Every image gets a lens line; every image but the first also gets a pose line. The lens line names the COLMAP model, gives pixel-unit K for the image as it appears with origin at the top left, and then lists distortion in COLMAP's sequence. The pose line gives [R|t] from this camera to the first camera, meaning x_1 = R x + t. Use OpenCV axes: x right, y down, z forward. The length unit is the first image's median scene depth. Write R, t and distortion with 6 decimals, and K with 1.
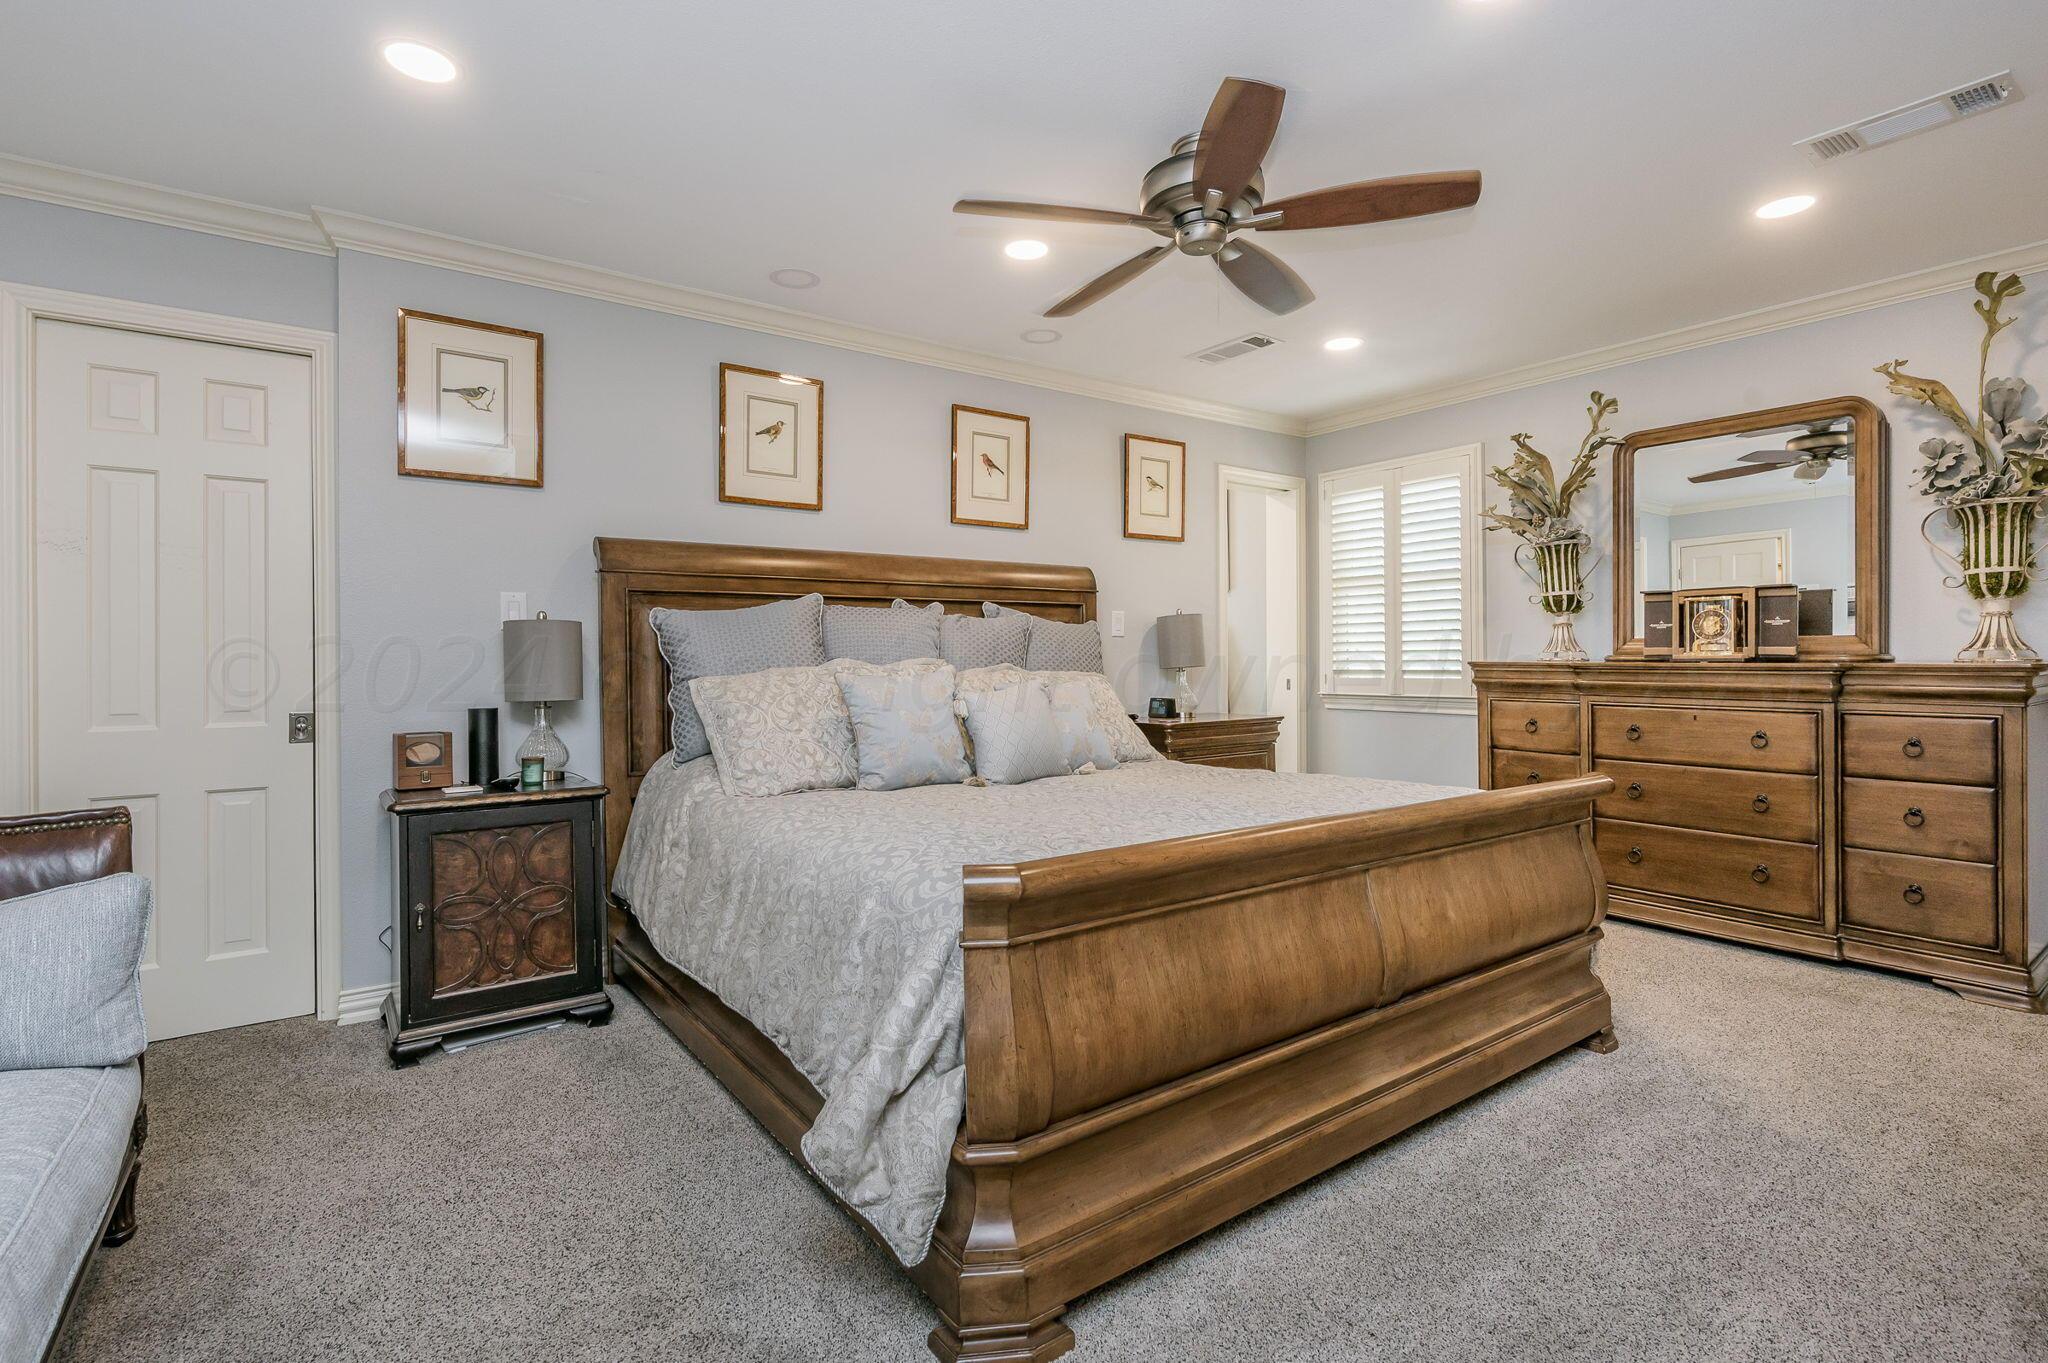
lens RADIAL K [[966.3, 0, 1022.4], [0, 966.3, 669.3], [0, 0, 1]] dist [-0.001138, -0.000234]
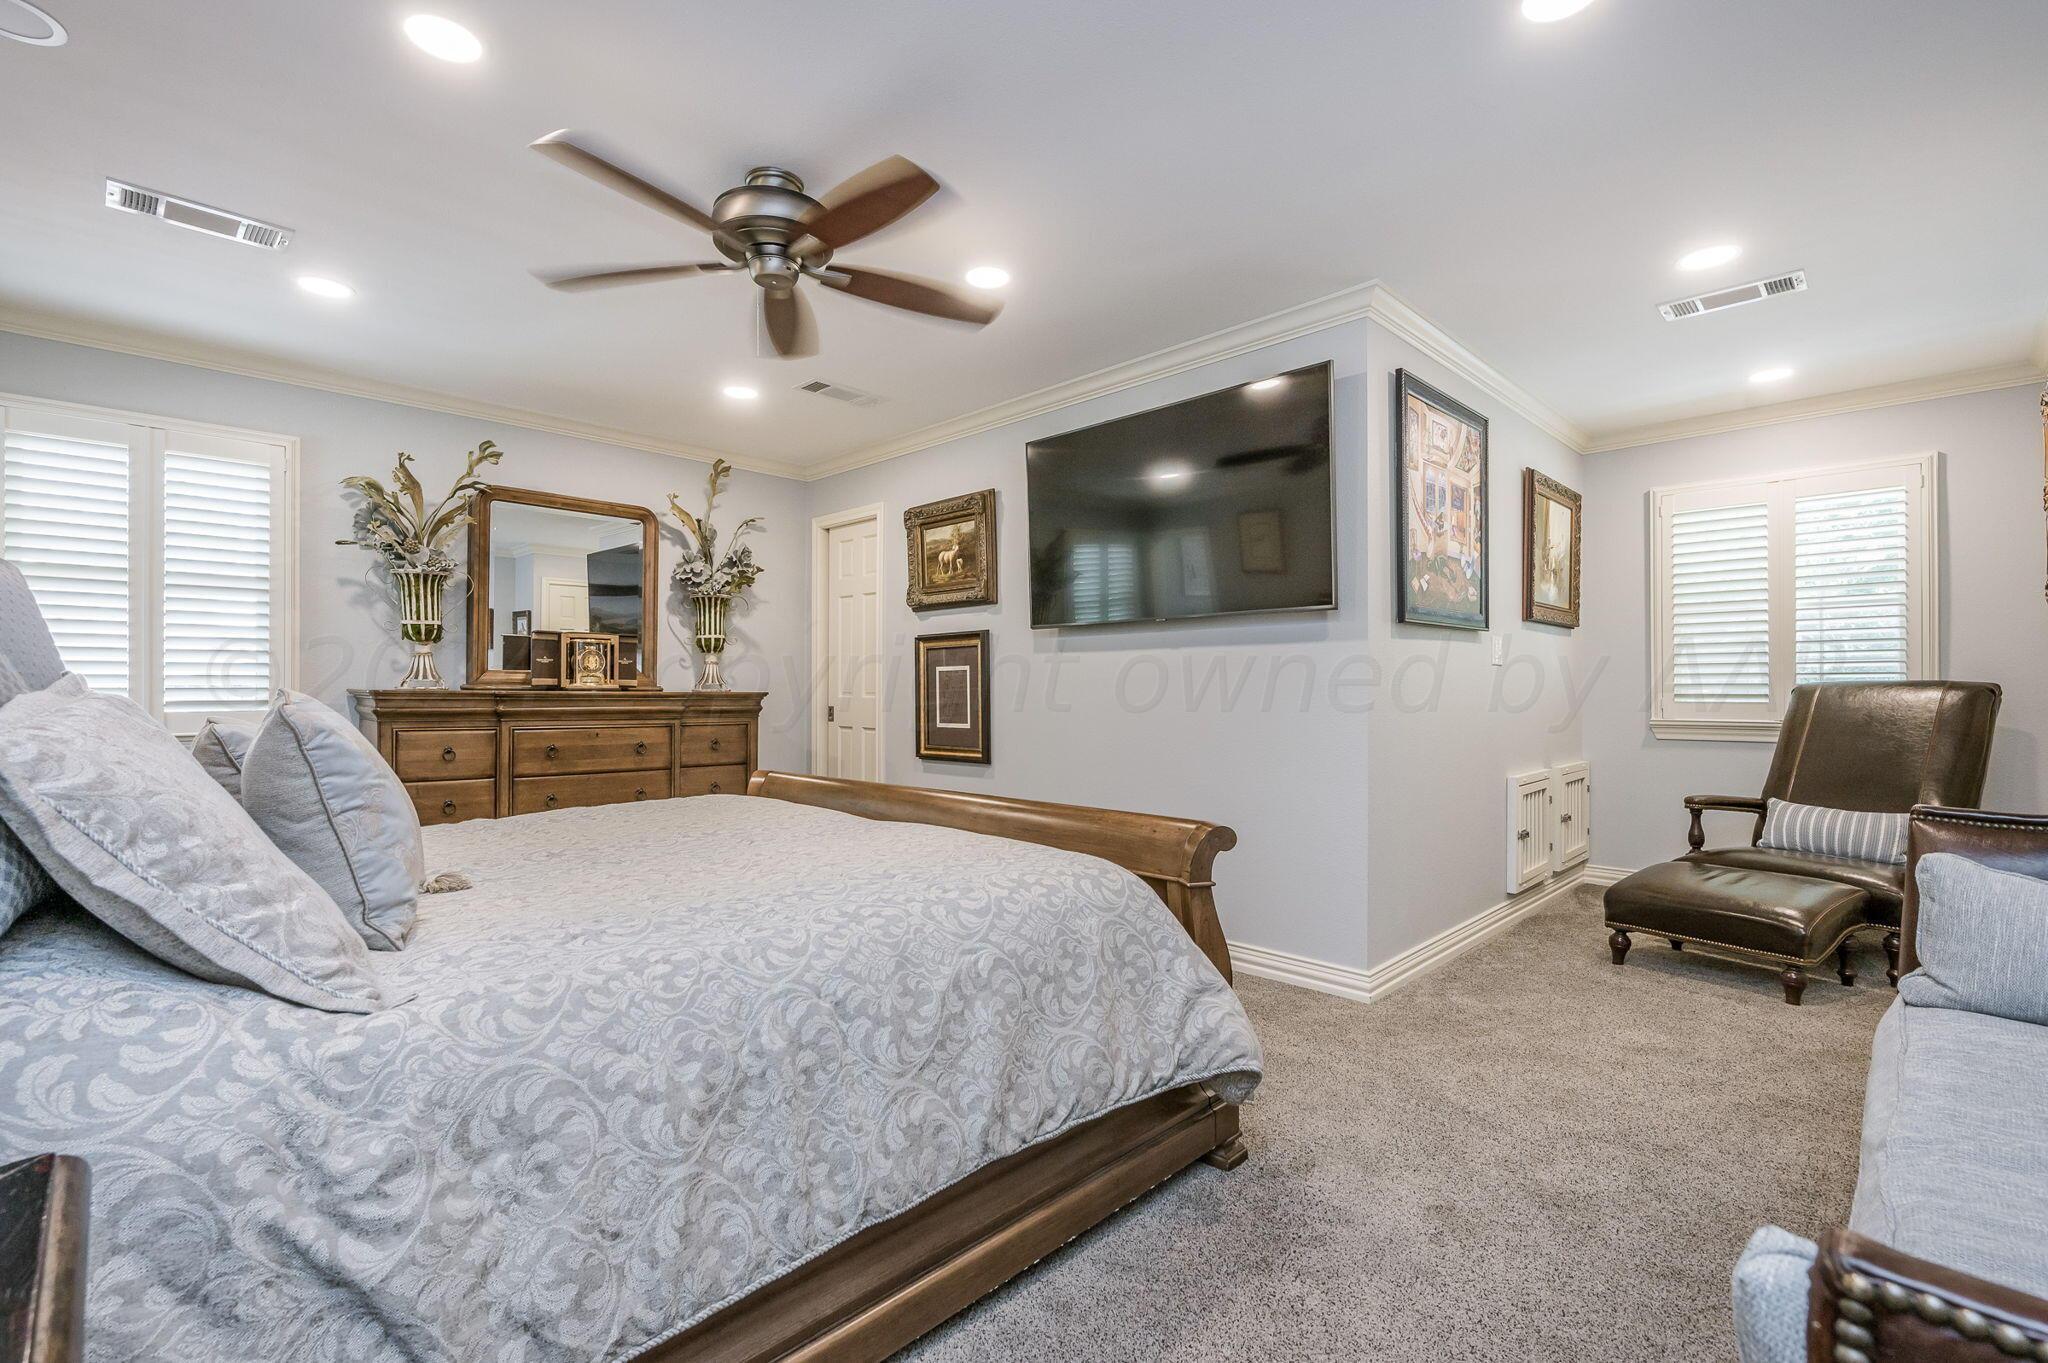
lens RADIAL K [[912.5, 0, 1029.4], [0, 912.5, 689.8], [0, 0, 1]] dist [-0.002036, -0.000234]
pose [[-0.156143, 0.004996, 0.987722, -0.498254], [0.007547, 0.999964, -0.003865, -0.000499], [-0.987706, 0.006851, -0.156175, 0.555614]]
